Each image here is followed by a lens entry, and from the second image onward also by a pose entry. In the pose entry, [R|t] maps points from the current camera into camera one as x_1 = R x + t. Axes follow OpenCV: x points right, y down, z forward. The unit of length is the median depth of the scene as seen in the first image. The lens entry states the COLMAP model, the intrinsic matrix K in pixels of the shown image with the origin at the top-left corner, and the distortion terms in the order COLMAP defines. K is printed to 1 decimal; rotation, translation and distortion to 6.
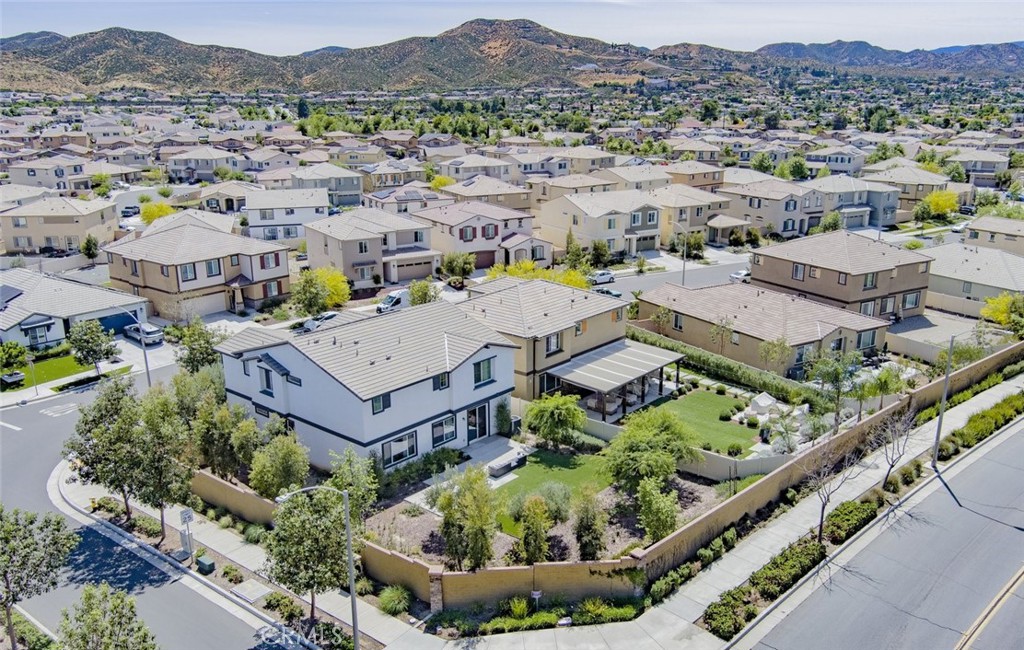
lens RADIAL K [[1018.6, 0, 512.0], [0, 1018.6, 325.0], [0, 0, 1]] dist [-0.052165, -0.012941]
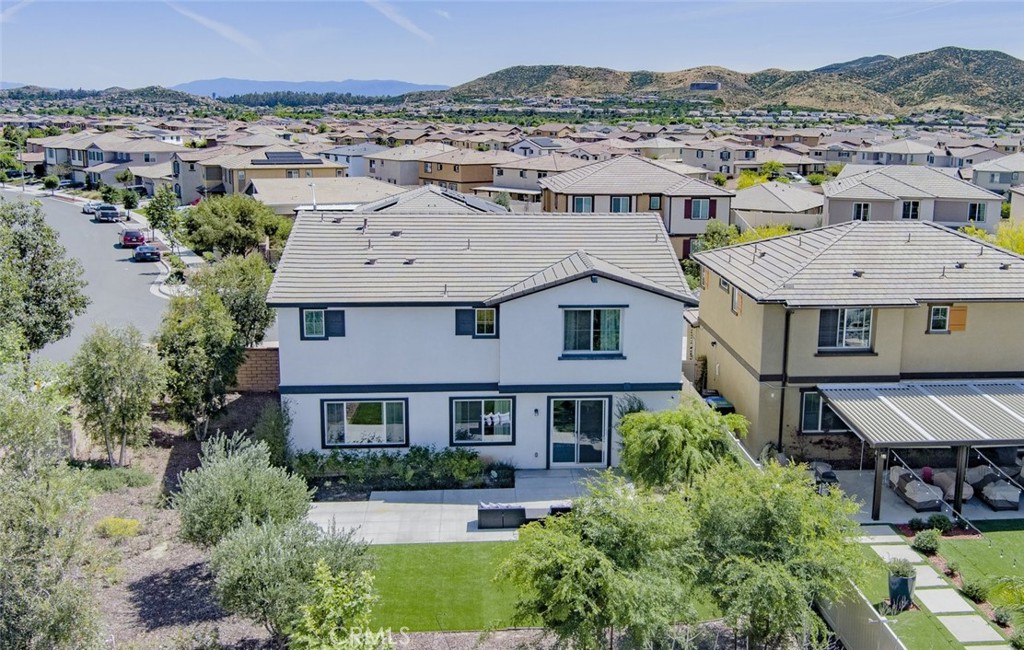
lens RADIAL K [[1018.6, 0, 512.0], [0, 1018.6, 325.0], [0, 0, 1]] dist [-0.052165, -0.012941]
pose [[0.634906, 0.145172, -0.758828, 0.081617], [-0.199934, 0.979603, 0.020125, 0.010298], [0.746272, 0.138938, 0.650980, 0.161767]]
